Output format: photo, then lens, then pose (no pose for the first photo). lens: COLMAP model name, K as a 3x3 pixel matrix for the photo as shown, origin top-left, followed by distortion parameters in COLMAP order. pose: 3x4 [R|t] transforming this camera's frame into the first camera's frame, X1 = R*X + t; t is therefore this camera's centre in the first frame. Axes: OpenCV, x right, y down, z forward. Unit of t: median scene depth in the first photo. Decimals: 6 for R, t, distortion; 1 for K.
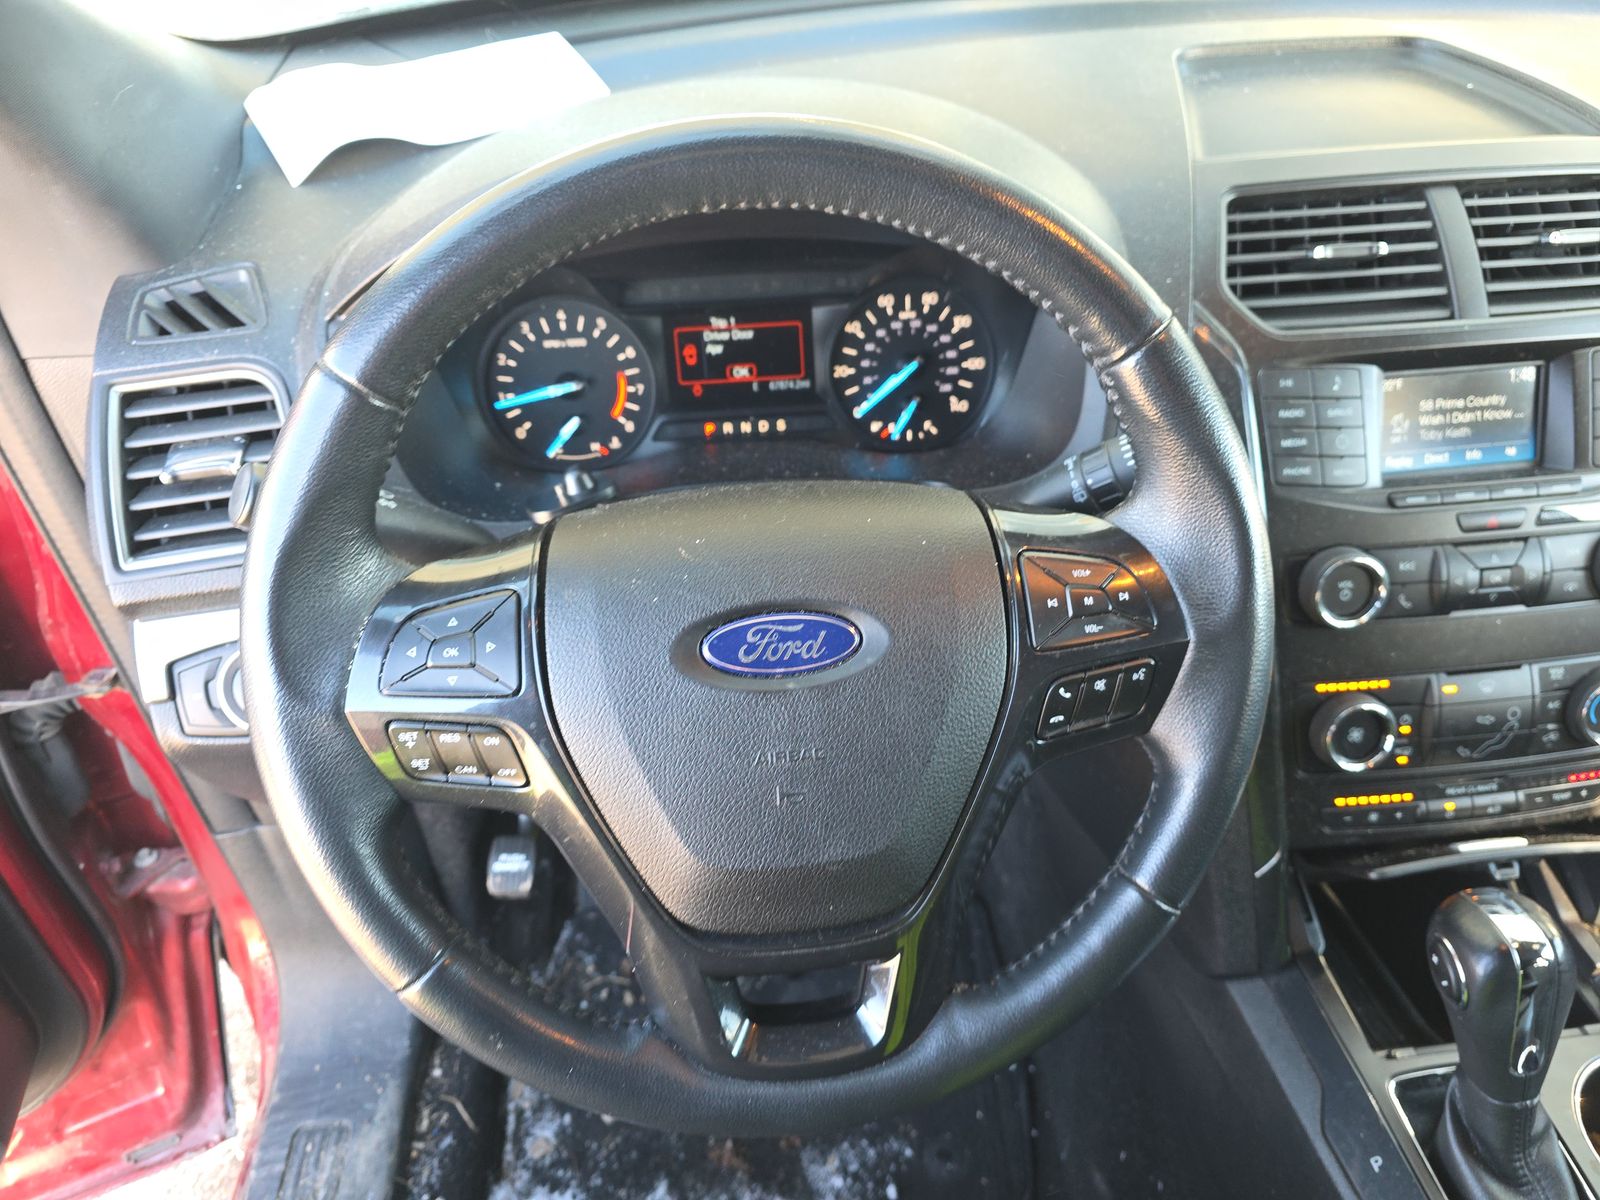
lens RADIAL K [[1104.8, 0, 814.4], [0, 1104.8, 607.3], [0, 0, 1]] dist [0.040031, -0.022543]
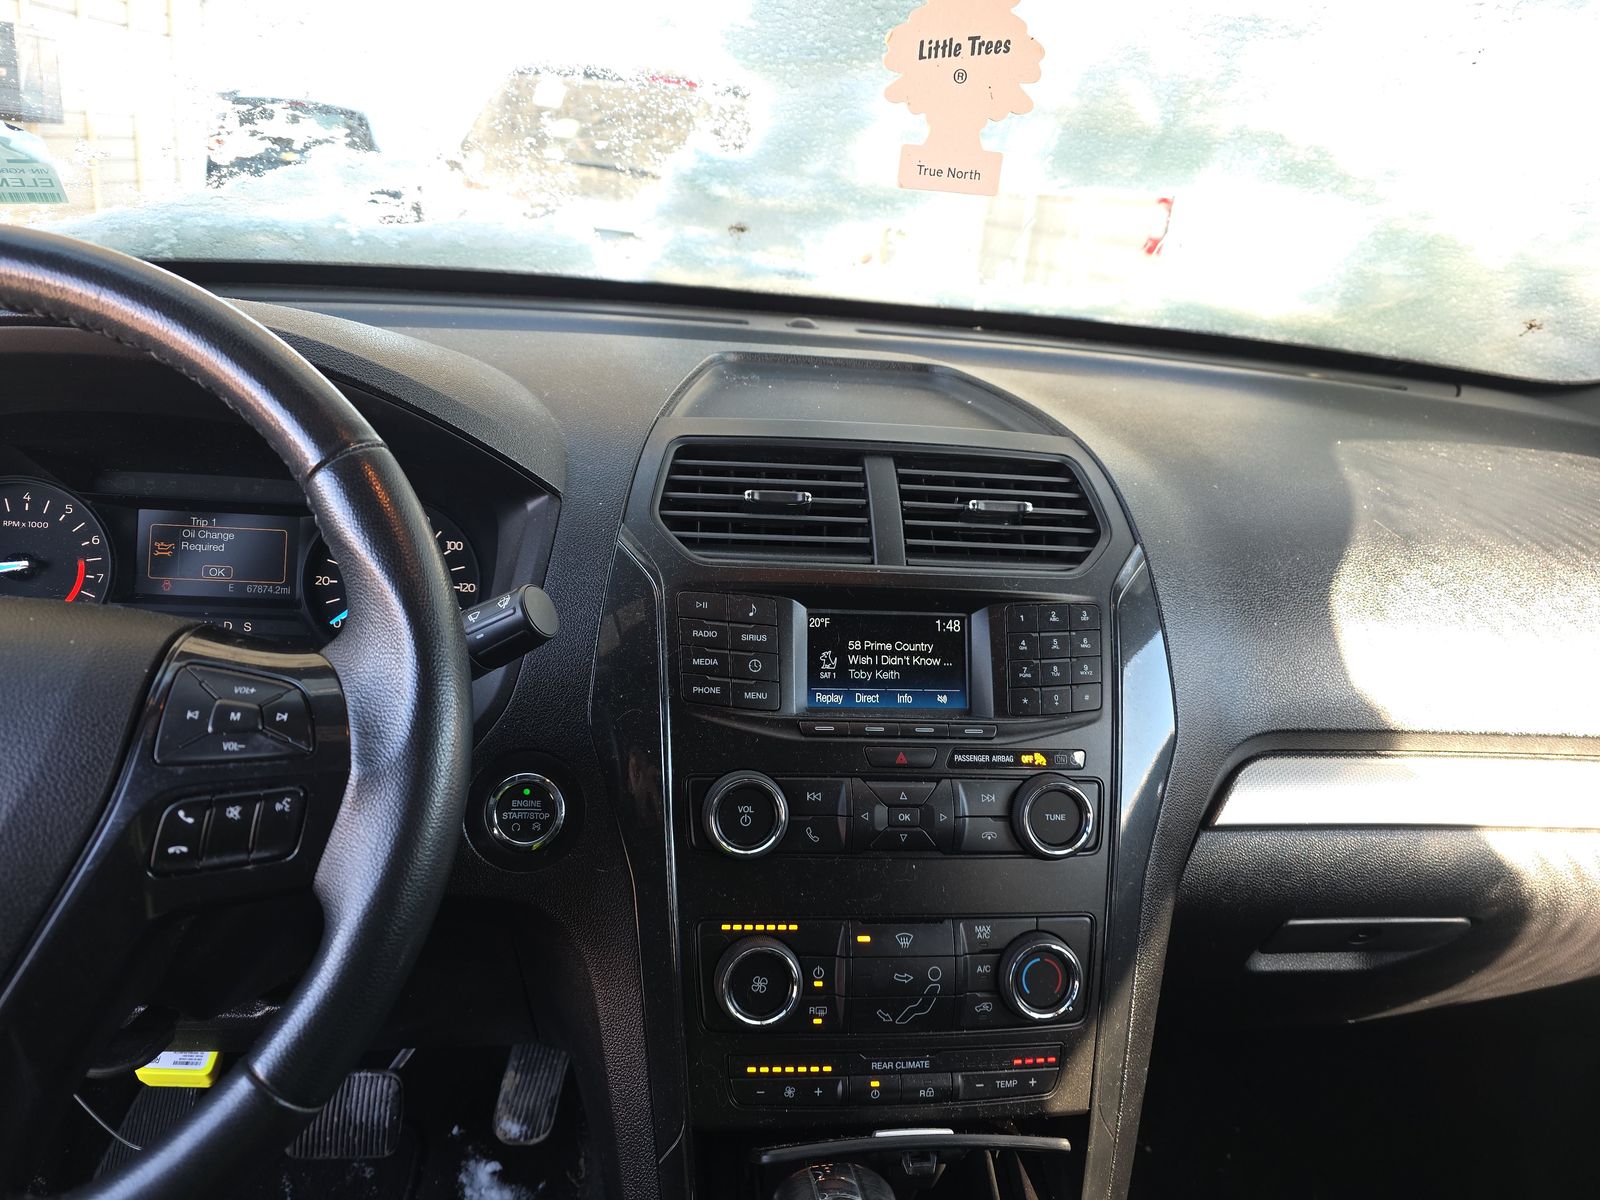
lens RADIAL K [[1104.8, 0, 802.0], [0, 1104.8, 593.7], [0, 0, 1]] dist [0.040031, -0.022543]
pose [[0.996089, 0.083389, 0.029217, 0.441665], [-0.067931, 0.934177, -0.350285, 0.124196], [-0.056503, 0.346930, 0.936187, 0.041093]]
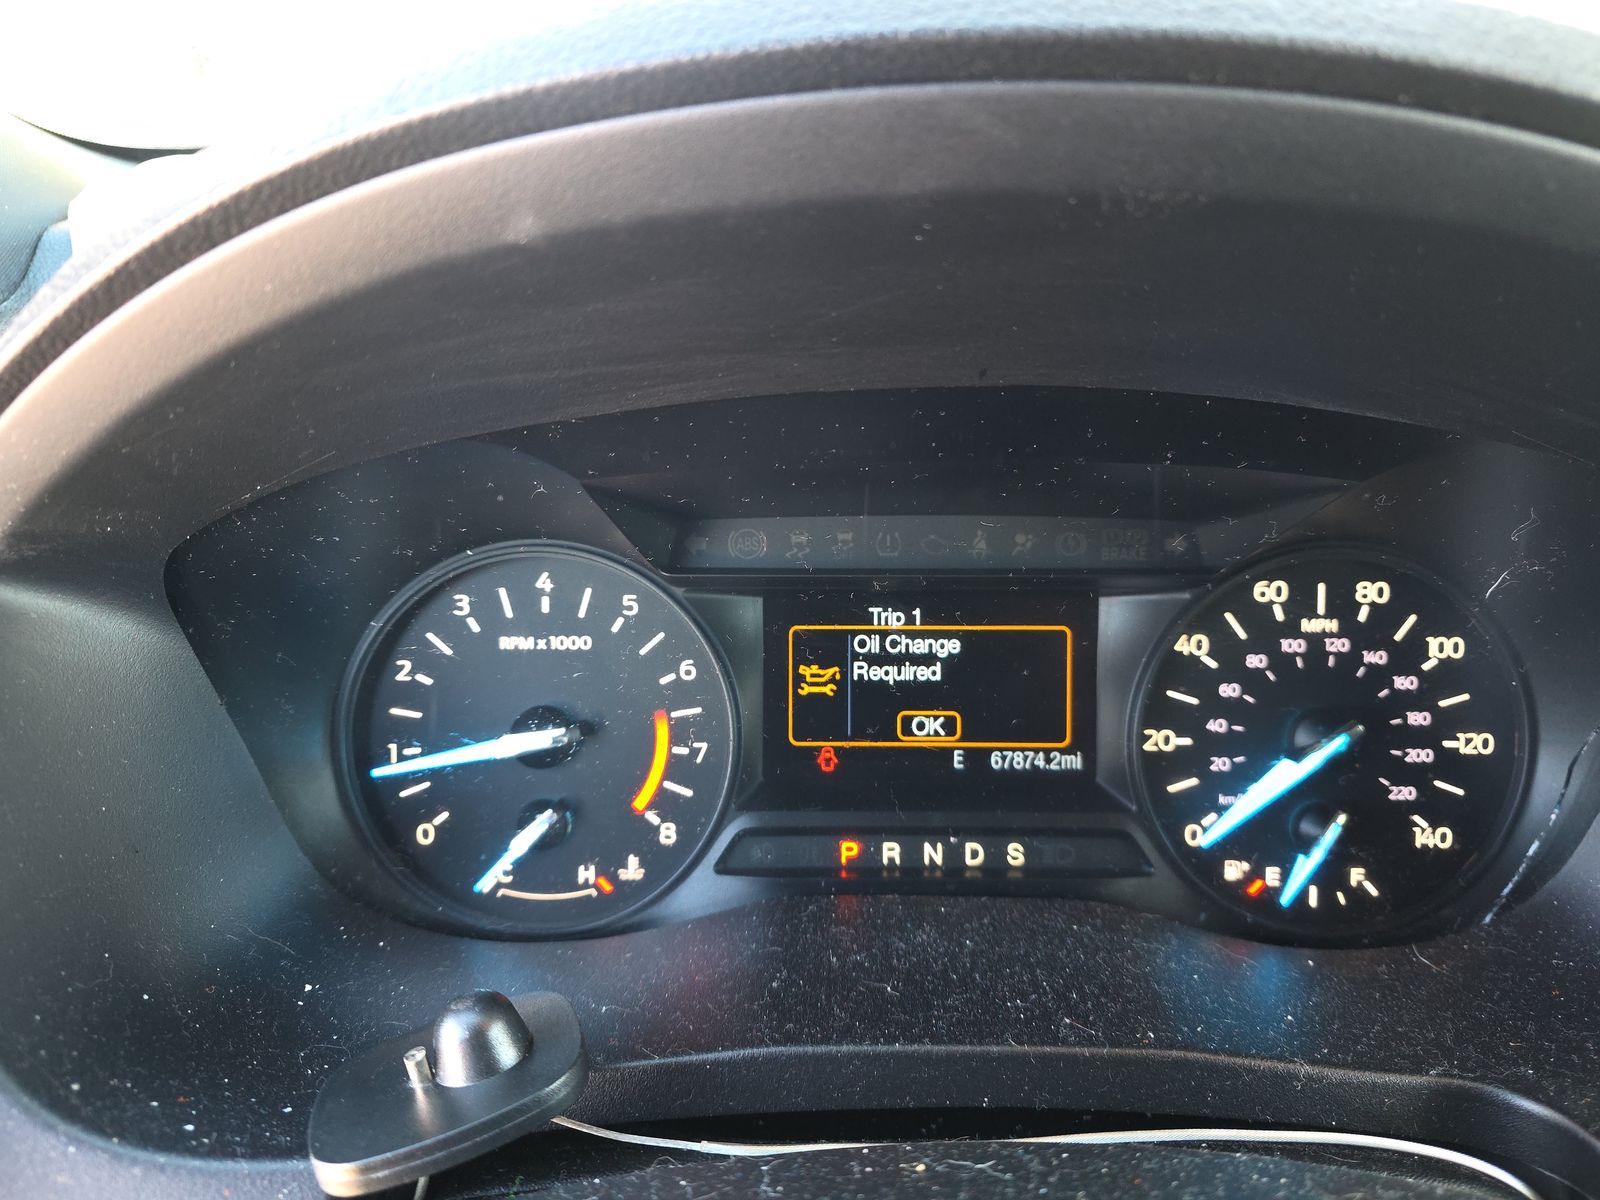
lens RADIAL K [[1104.8, 0, 804.8], [0, 1104.8, 599.1], [0, 0, 1]] dist [0.040031, -0.022543]
pose [[0.993664, 0.054781, -0.098135, -0.076649], [-0.079091, 0.961198, -0.264279, -0.143556], [0.079850, 0.270366, 0.959441, 0.568320]]
